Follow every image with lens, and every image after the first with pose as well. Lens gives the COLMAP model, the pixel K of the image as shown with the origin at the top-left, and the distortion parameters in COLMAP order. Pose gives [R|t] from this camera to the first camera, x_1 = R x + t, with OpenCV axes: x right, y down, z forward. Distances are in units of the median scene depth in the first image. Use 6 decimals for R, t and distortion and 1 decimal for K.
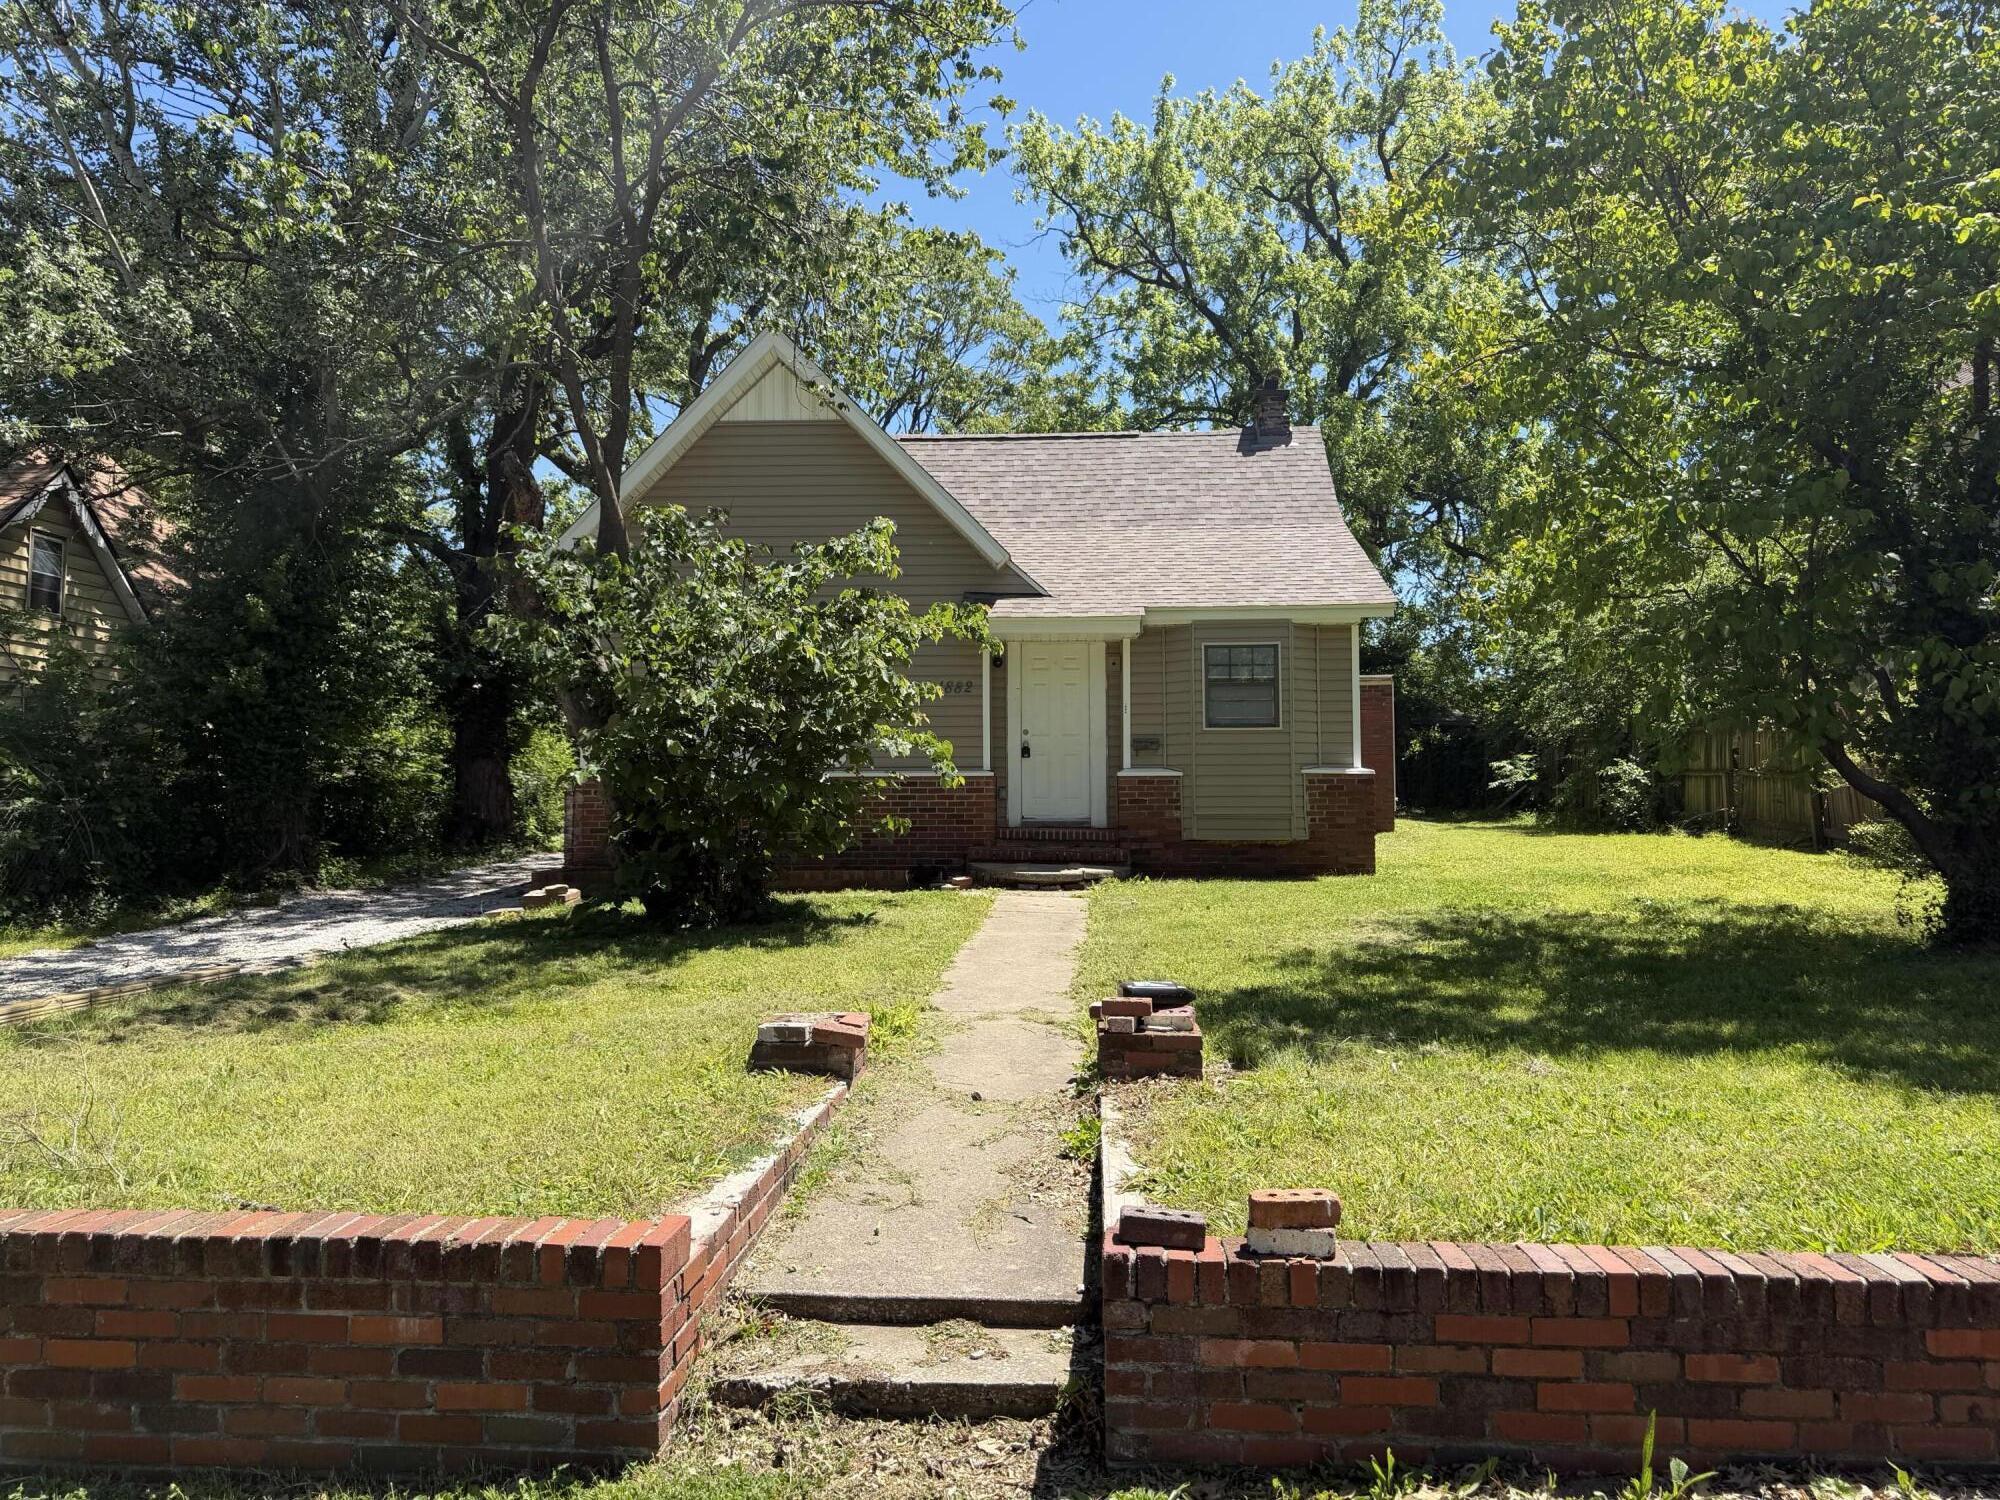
lens RADIAL K [[1436.8, 0, 1000.0], [0, 1436.8, 750.0], [0, 0, 1]] dist [0.070867, -0.062734]
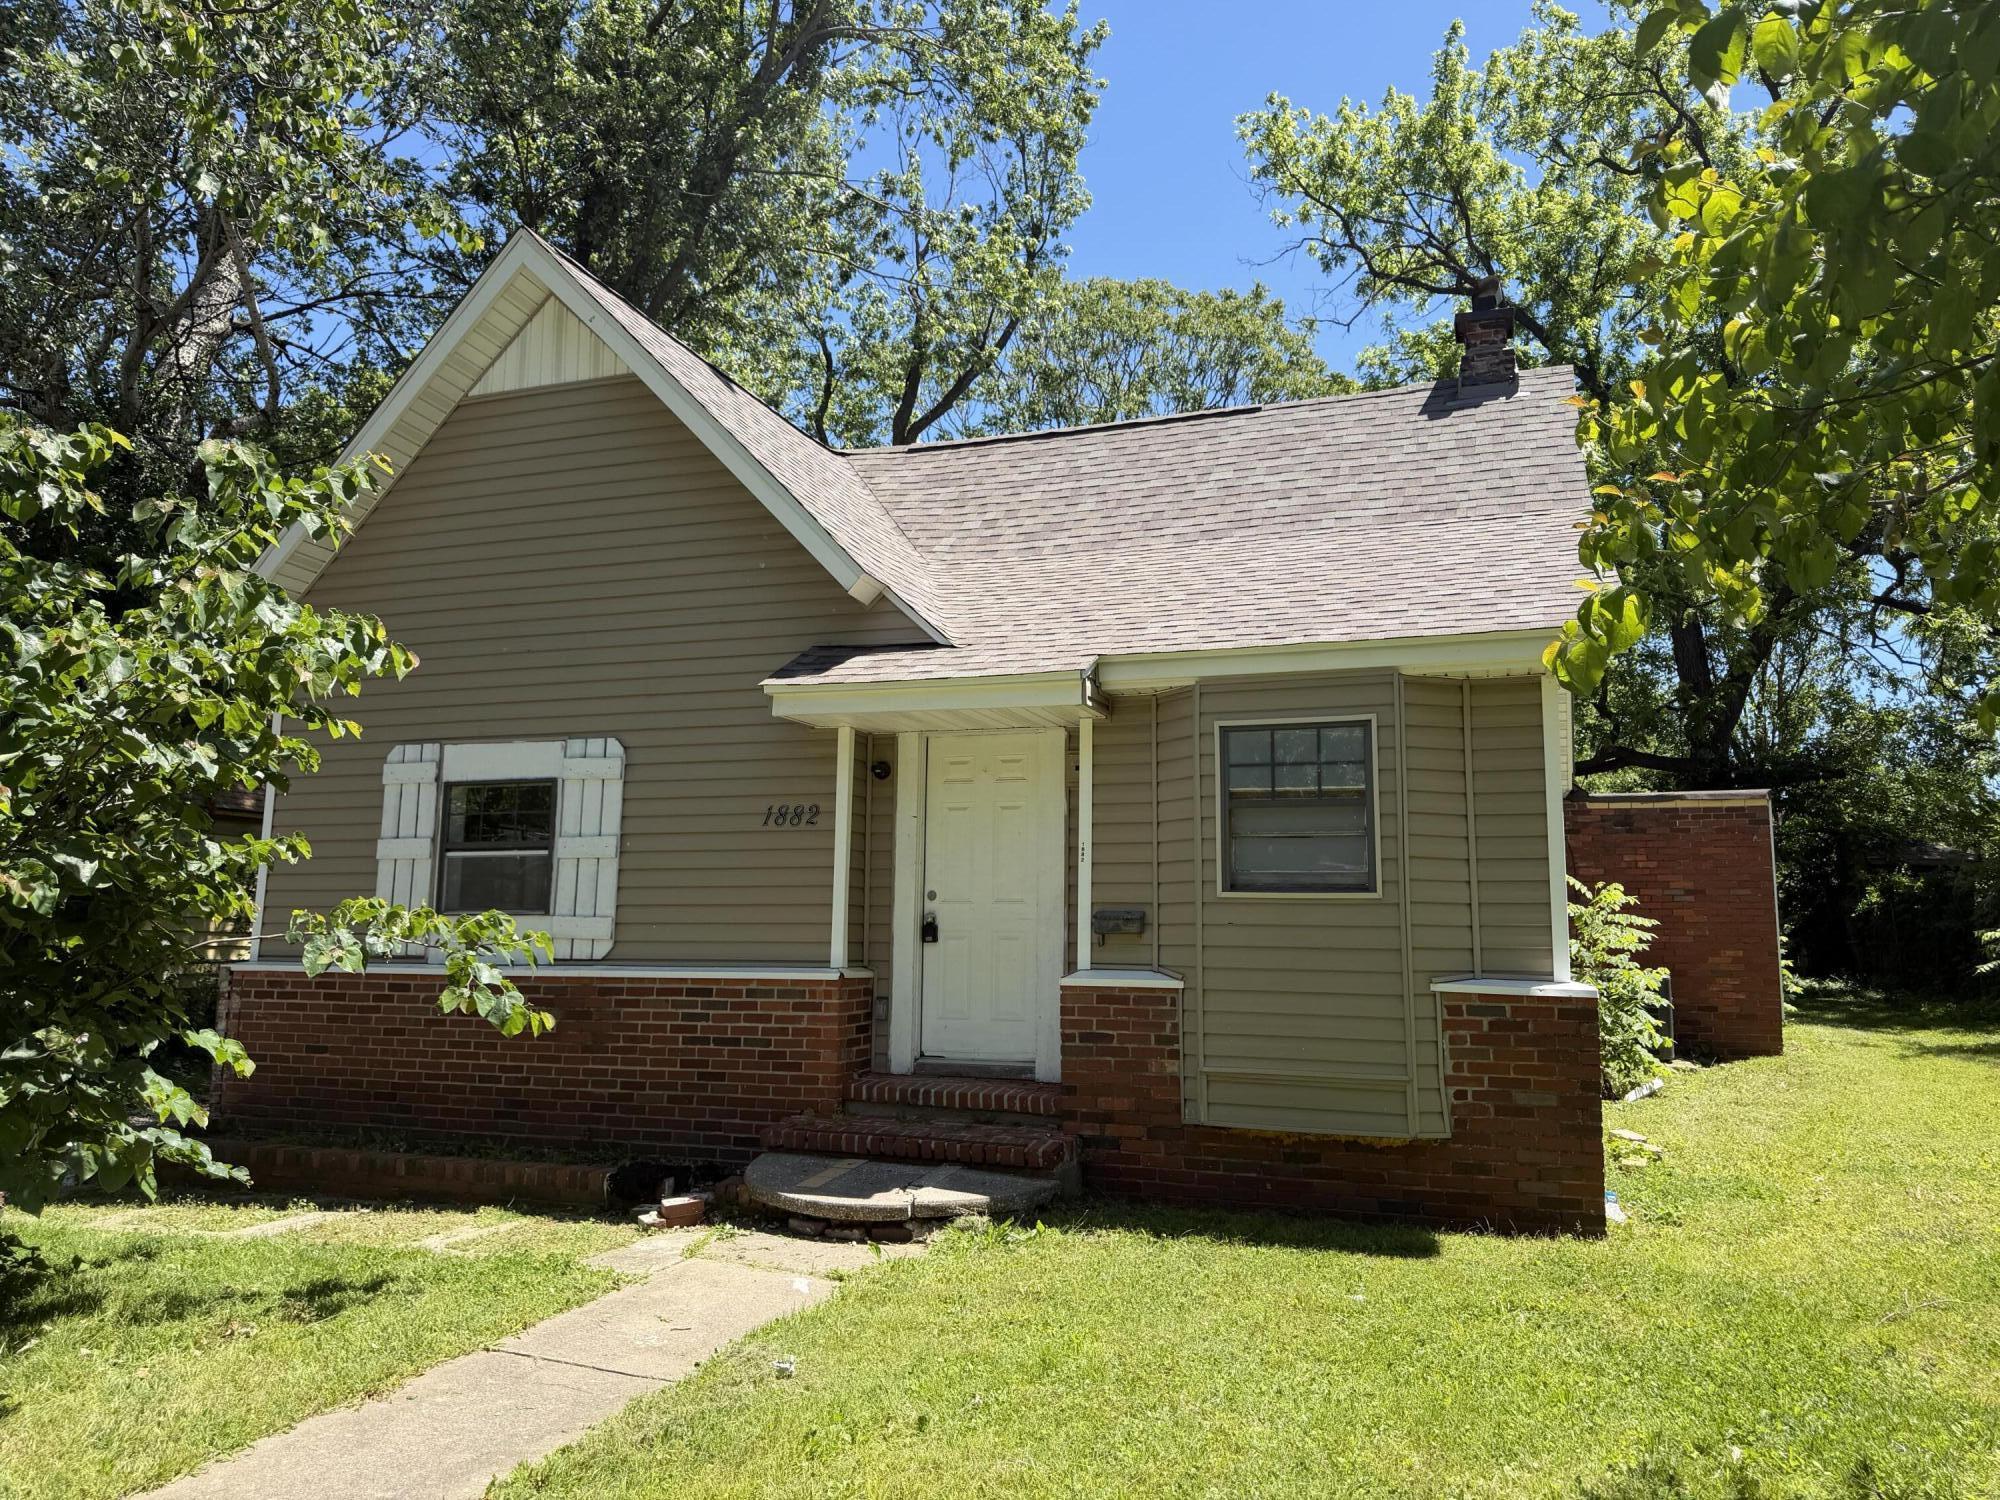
lens RADIAL K [[1414.4, 0, 1000.0], [0, 1414.4, 750.0], [0, 0, 1]] dist [0.055497, -0.003990]
pose [[0.957102, -0.024791, -0.288688, 0.206749], [-0.001565, 0.995876, -0.090706, -0.019485], [0.289746, 0.087267, 0.953117, 0.501247]]
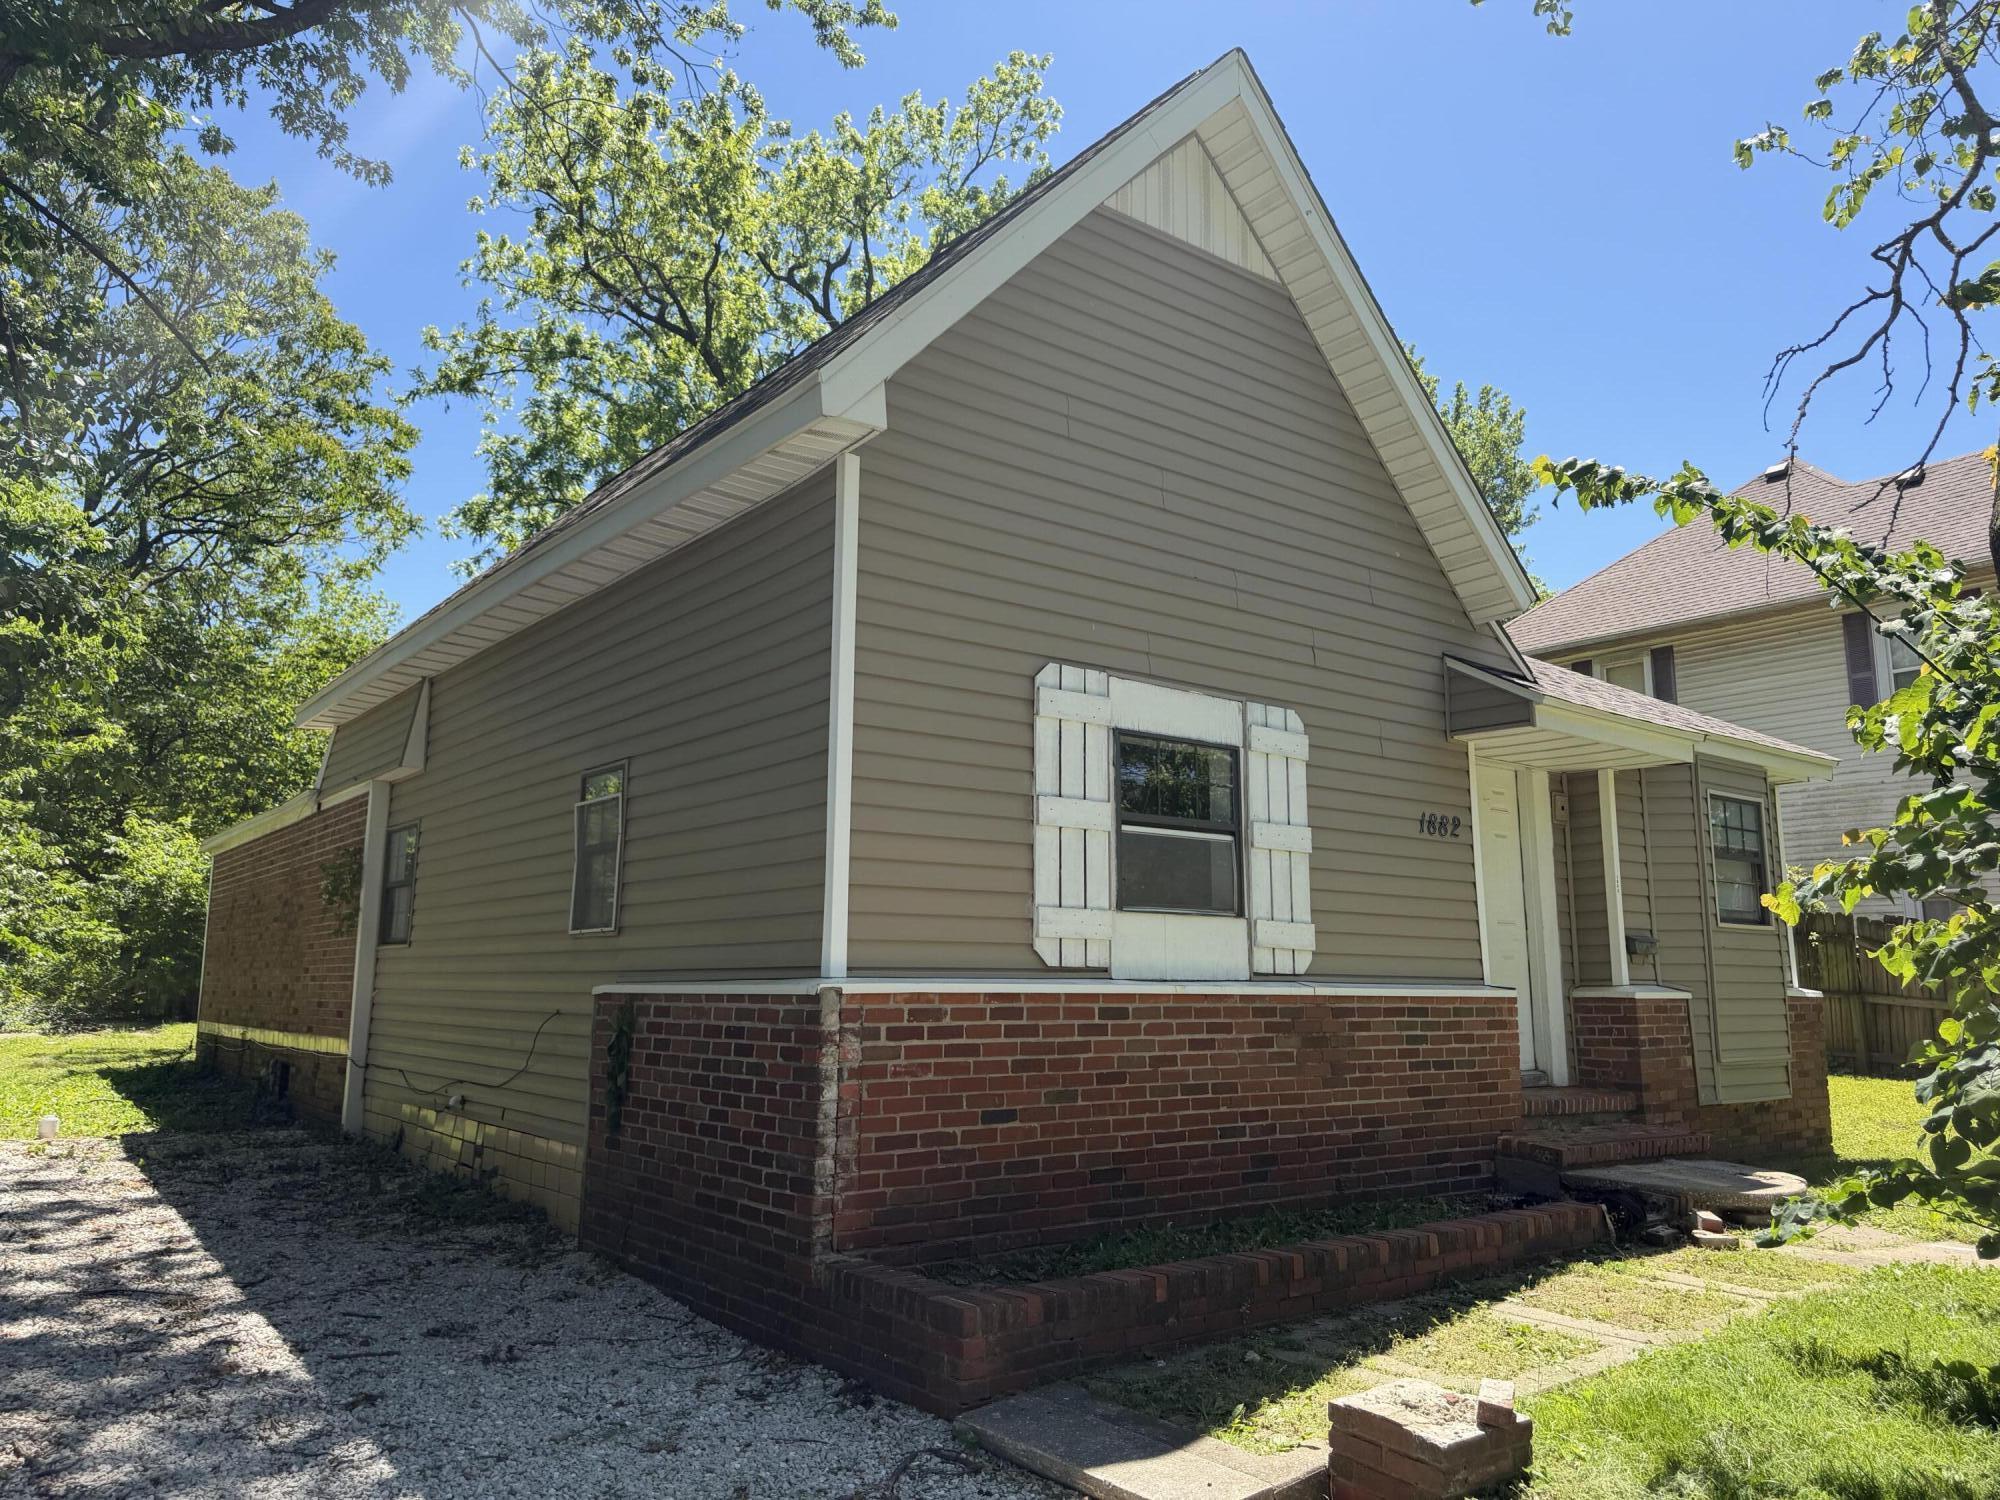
lens RADIAL K [[1401.0, 0, 958.3], [0, 1401.0, 734.2], [0, 0, 1]] dist [0.077105, -0.000169]
pose [[0.765875, 0.121595, 0.631387, -0.508084], [-0.049765, 0.990220, -0.130335, 0.000298], [-0.641061, 0.068399, 0.764436, 0.713660]]
